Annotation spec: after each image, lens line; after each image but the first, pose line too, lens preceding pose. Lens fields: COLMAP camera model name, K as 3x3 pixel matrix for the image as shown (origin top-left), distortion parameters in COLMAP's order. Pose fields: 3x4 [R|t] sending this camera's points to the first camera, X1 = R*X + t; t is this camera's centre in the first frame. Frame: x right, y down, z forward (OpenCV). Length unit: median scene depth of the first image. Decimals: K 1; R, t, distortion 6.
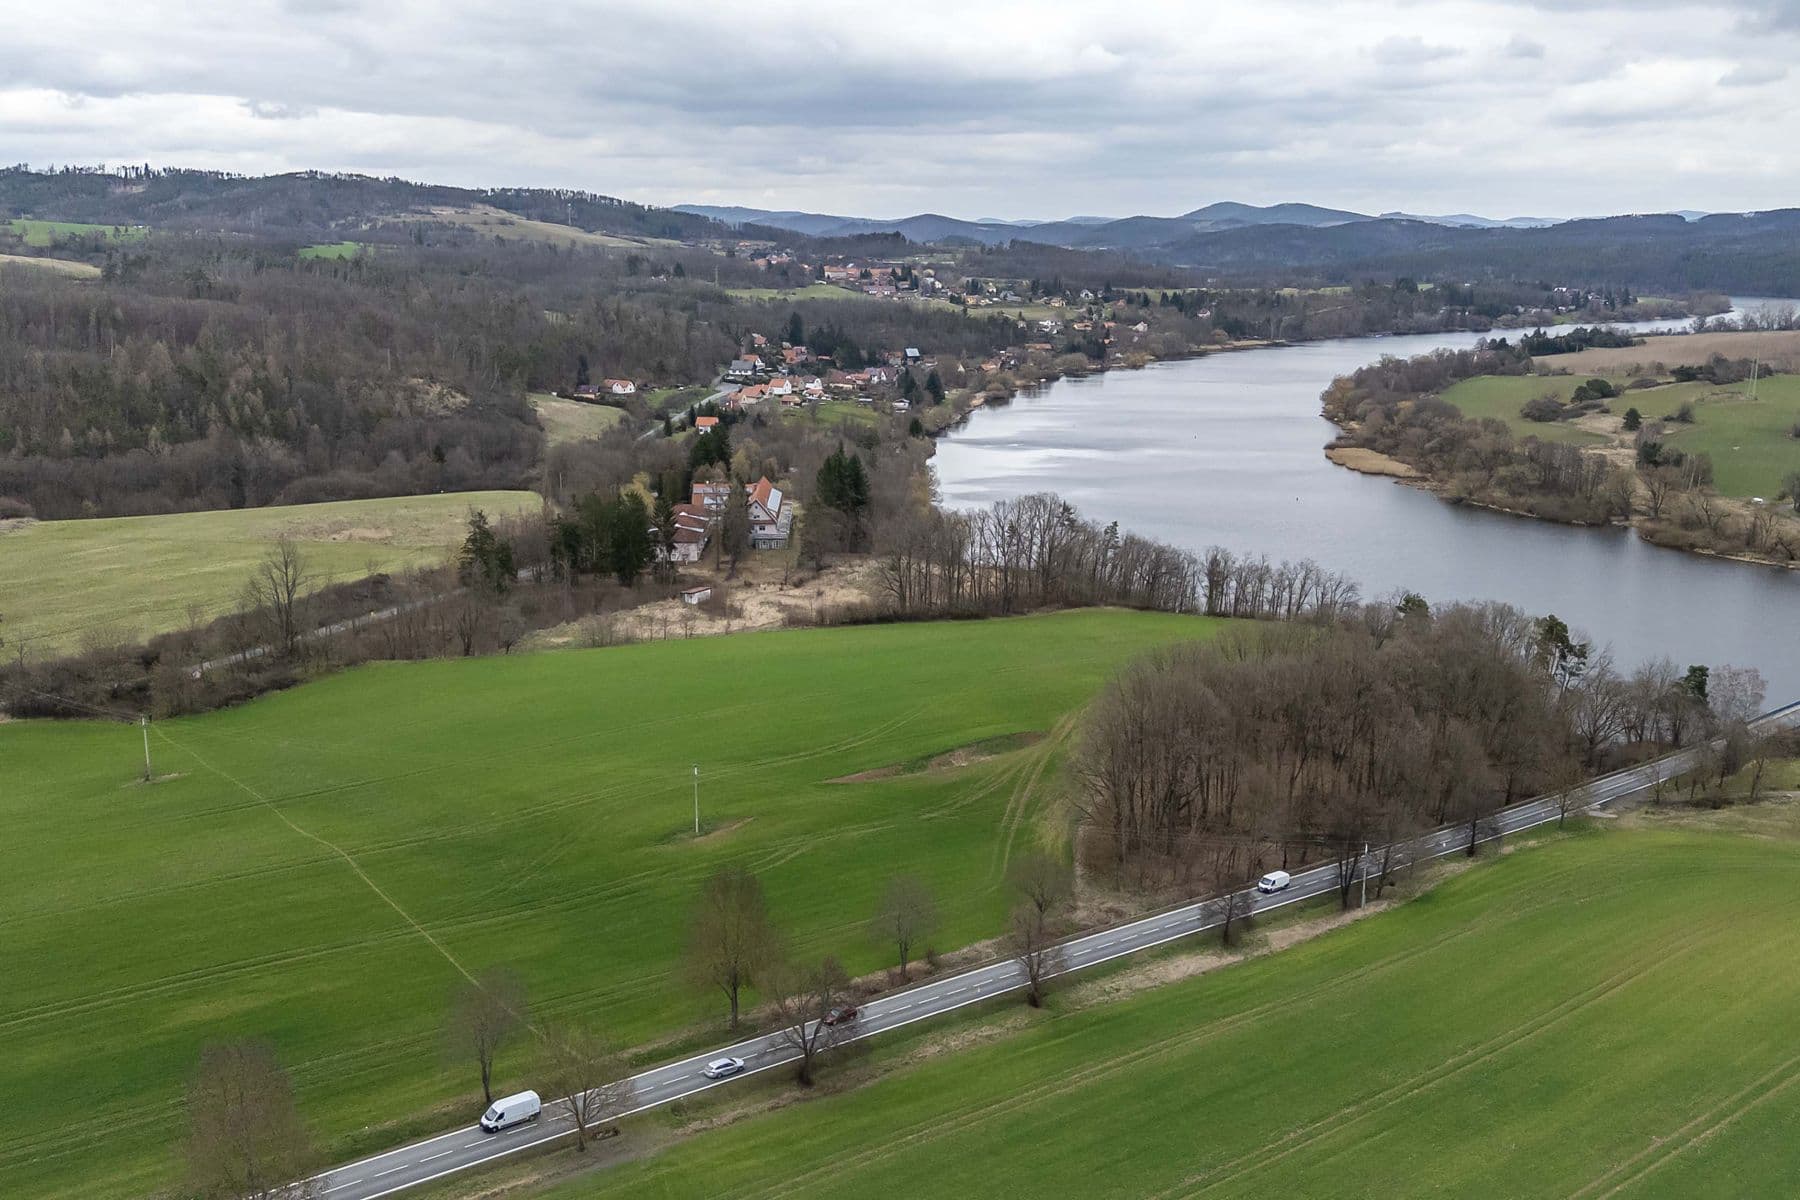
lens RADIAL K [[1558.6, 0, 901.7], [0, 1558.6, 595.5], [0, 0, 1]] dist [0.085157, -0.091070]
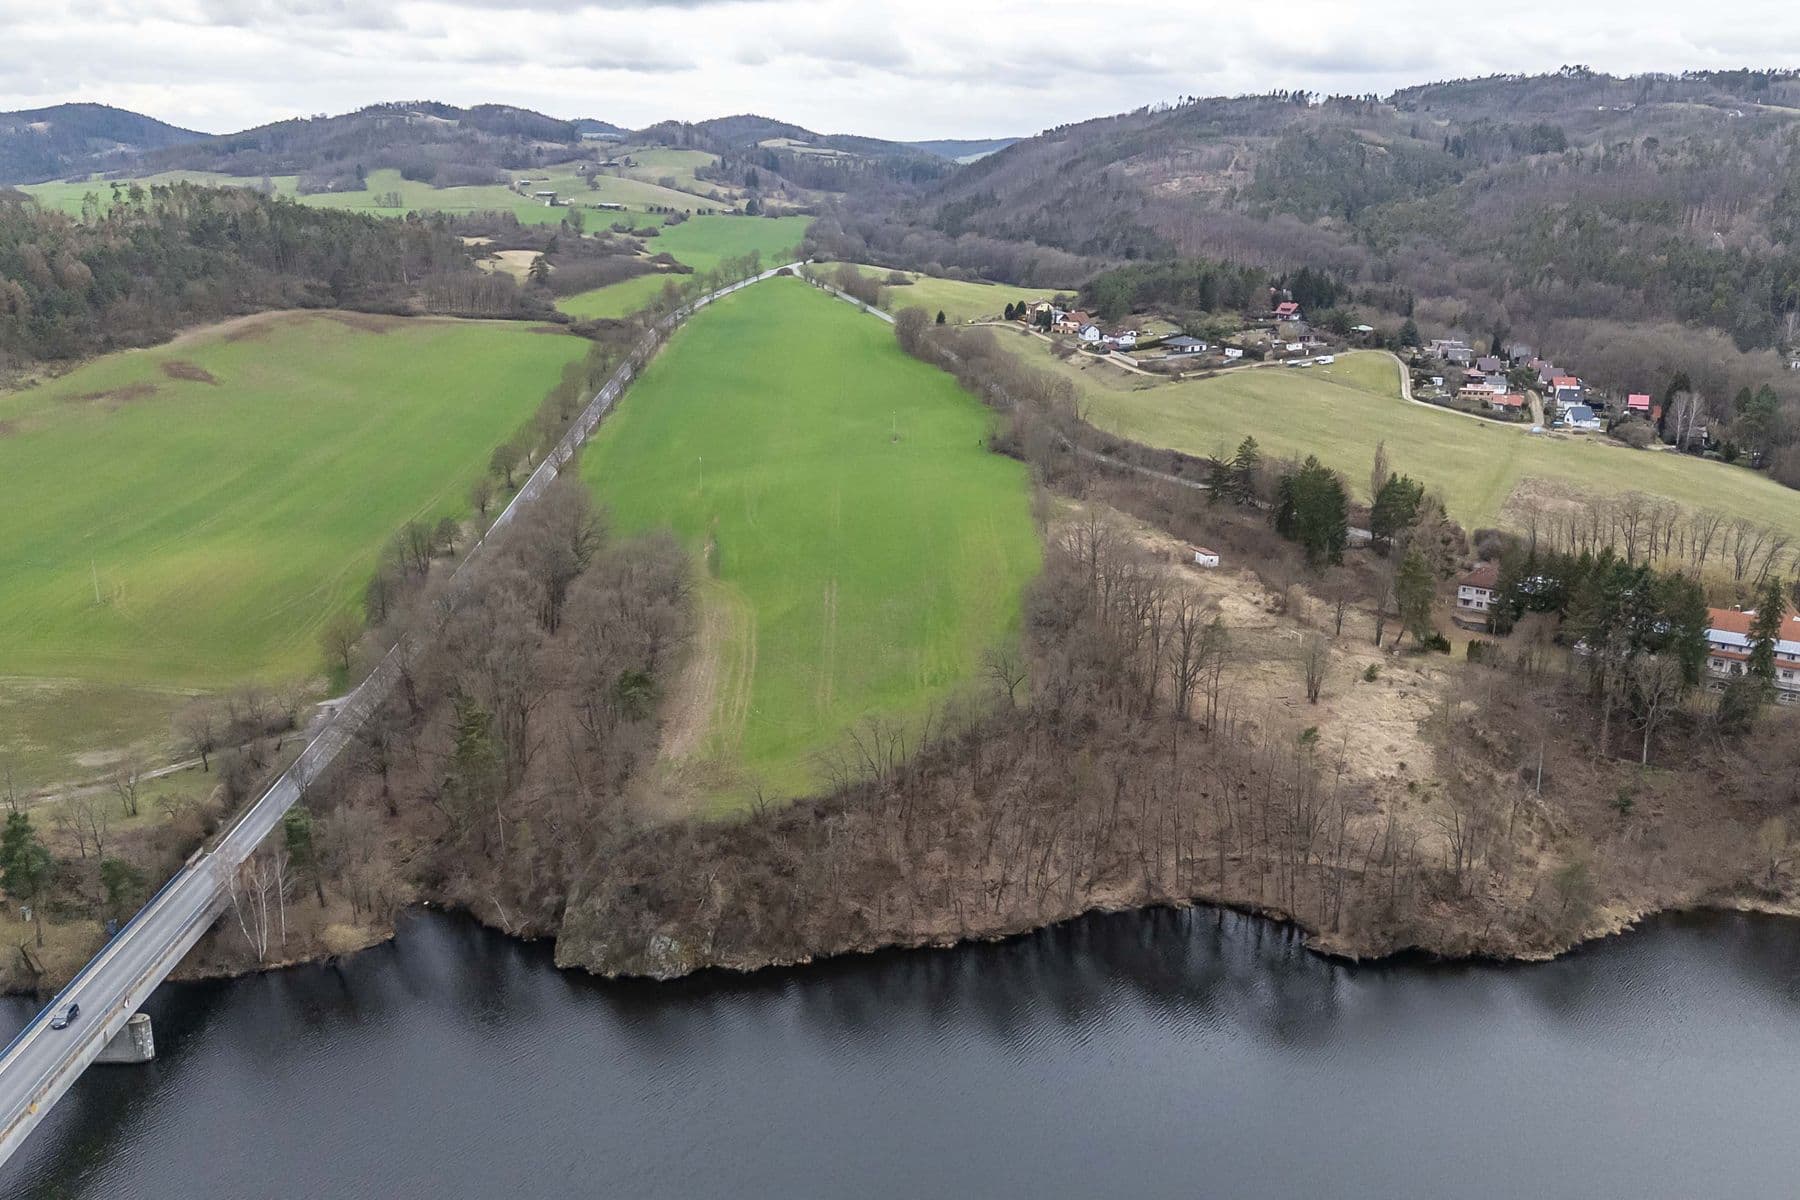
lens RADIAL K [[1558.6, 0, 901.6], [0, 1558.6, 602.0], [0, 0, 1]] dist [0.085157, -0.091070]
pose [[-0.606264, 0.207303, -0.767769, 0.349901], [-0.190222, 0.899602, 0.393106, -0.152198], [0.772178, 0.384373, -0.505963, 0.621185]]
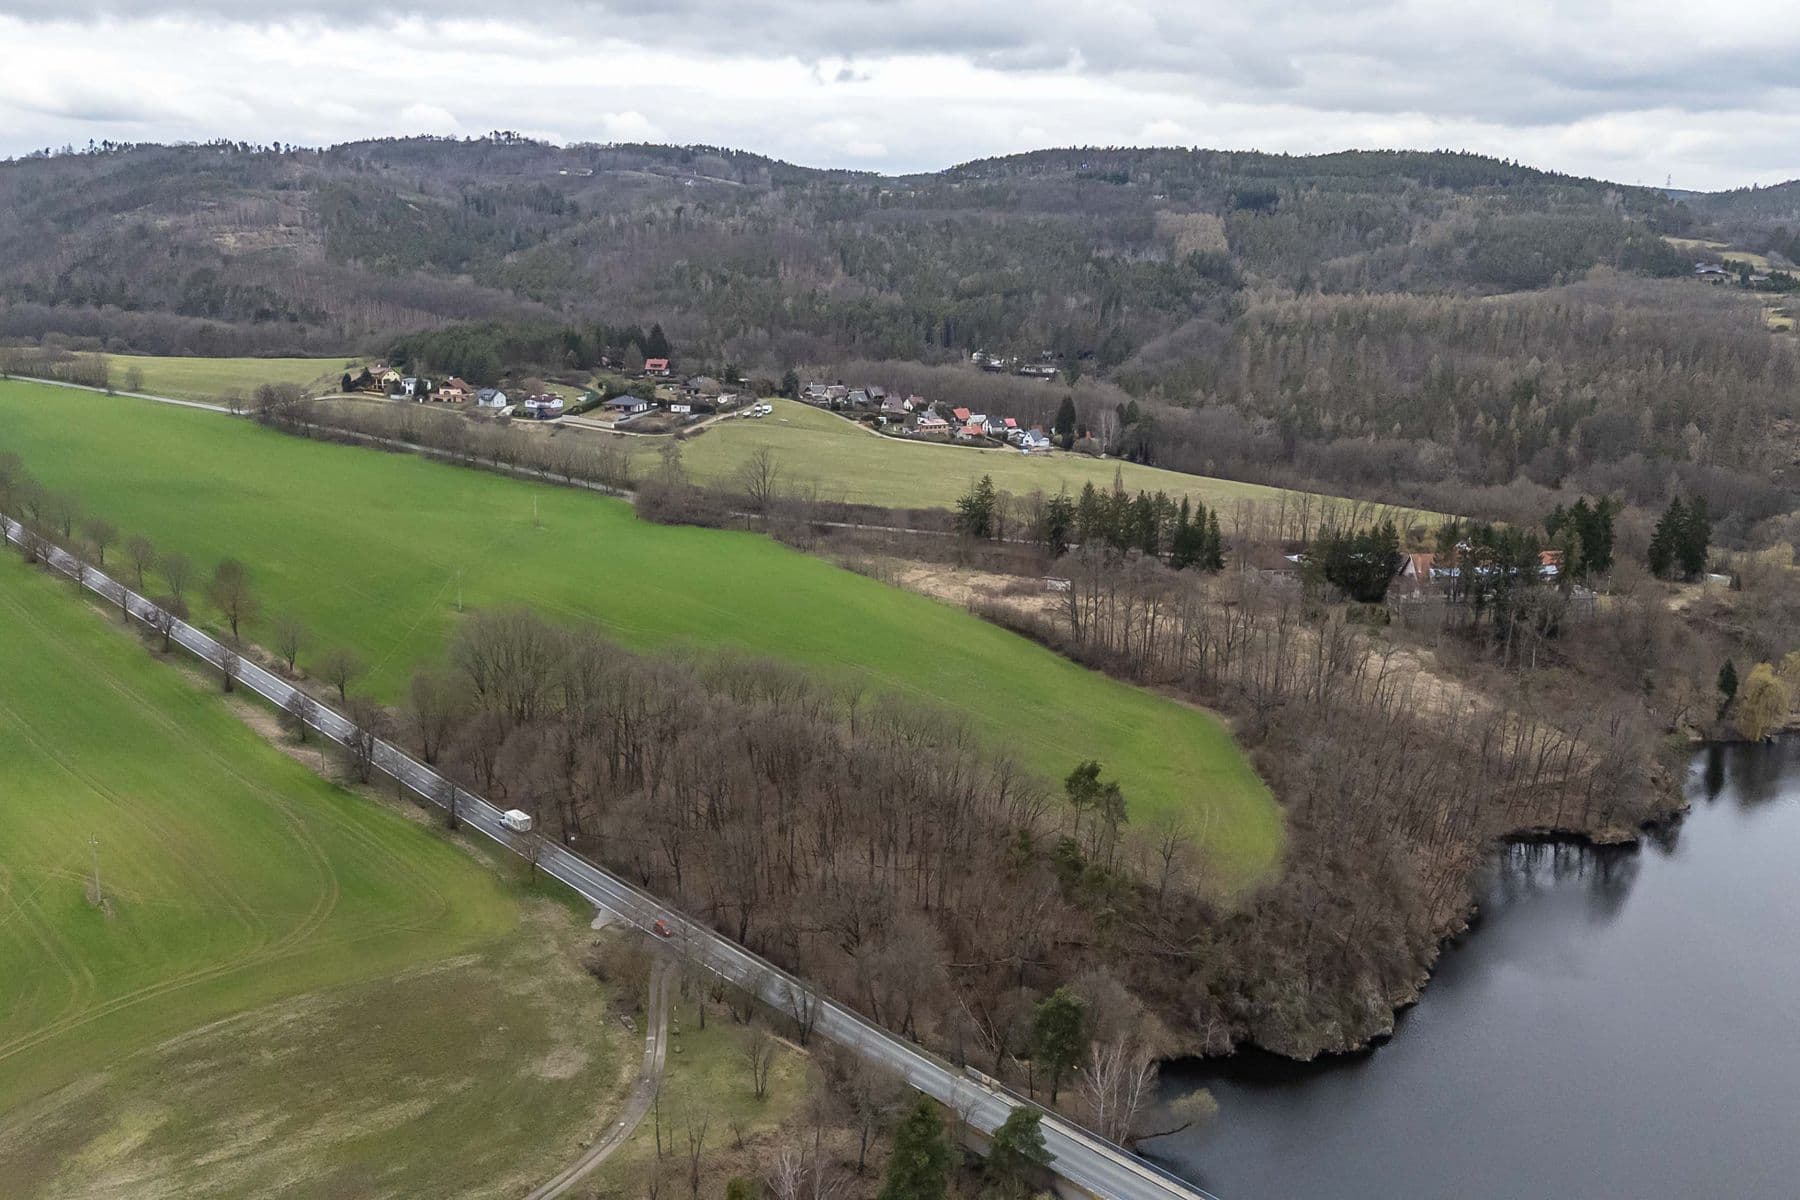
lens RADIAL K [[1558.6, 0, 900.3], [0, 1558.6, 606.6], [0, 0, 1]] dist [0.085157, -0.091070]
pose [[0.104875, 0.230933, -0.967301, 0.421737], [-0.235868, 0.950688, 0.201394, -0.082341], [0.966109, 0.207034, 0.154173, 0.327359]]
